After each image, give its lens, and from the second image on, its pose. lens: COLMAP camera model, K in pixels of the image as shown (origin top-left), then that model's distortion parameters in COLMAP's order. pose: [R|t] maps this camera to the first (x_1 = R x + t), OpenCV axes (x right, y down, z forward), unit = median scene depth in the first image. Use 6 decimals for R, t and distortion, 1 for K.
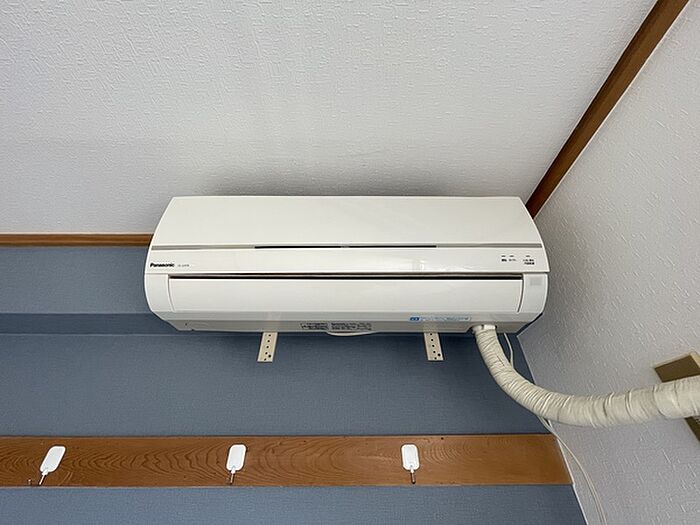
lens RADIAL K [[282.9, 0, 350.0], [0, 282.9, 262.5], [0, 0, 1]] dist [-0.001723, -0.000253]
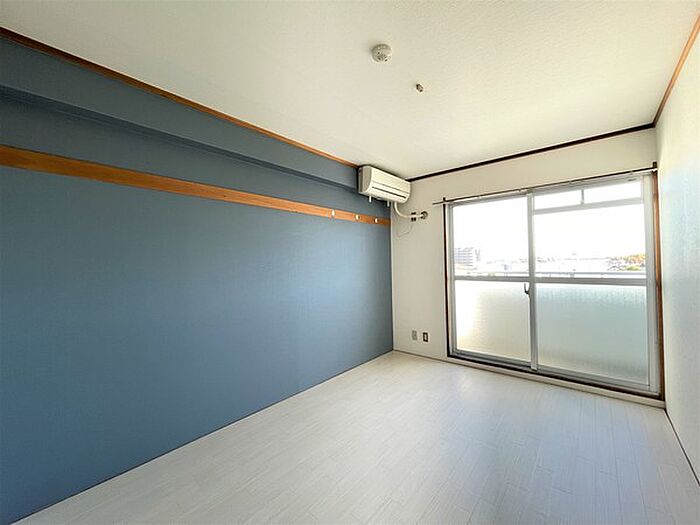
lens RADIAL K [[282.9, 0, 350.0], [0, 282.9, 262.5], [0, 0, 1]] dist [-0.001723, -0.000253]
pose [[0.689490, -0.013605, 0.724167, -4.304139], [-0.427151, 0.799807, 0.421723, -0.804030], [-0.584932, -0.600102, 0.545648, -2.308143]]
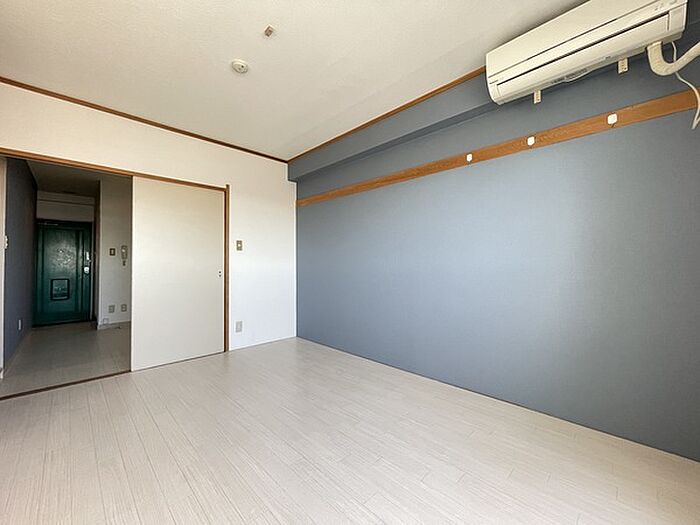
lens RADIAL K [[282.9, 0, 350.0], [0, 282.9, 262.5], [0, 0, 1]] dist [-0.001723, -0.000253]
pose [[0.700339, -0.010435, -0.713734, 0.358663], [0.445540, 0.787594, 0.425663, -0.395530], [0.557691, -0.616106, 0.556232, -2.435073]]
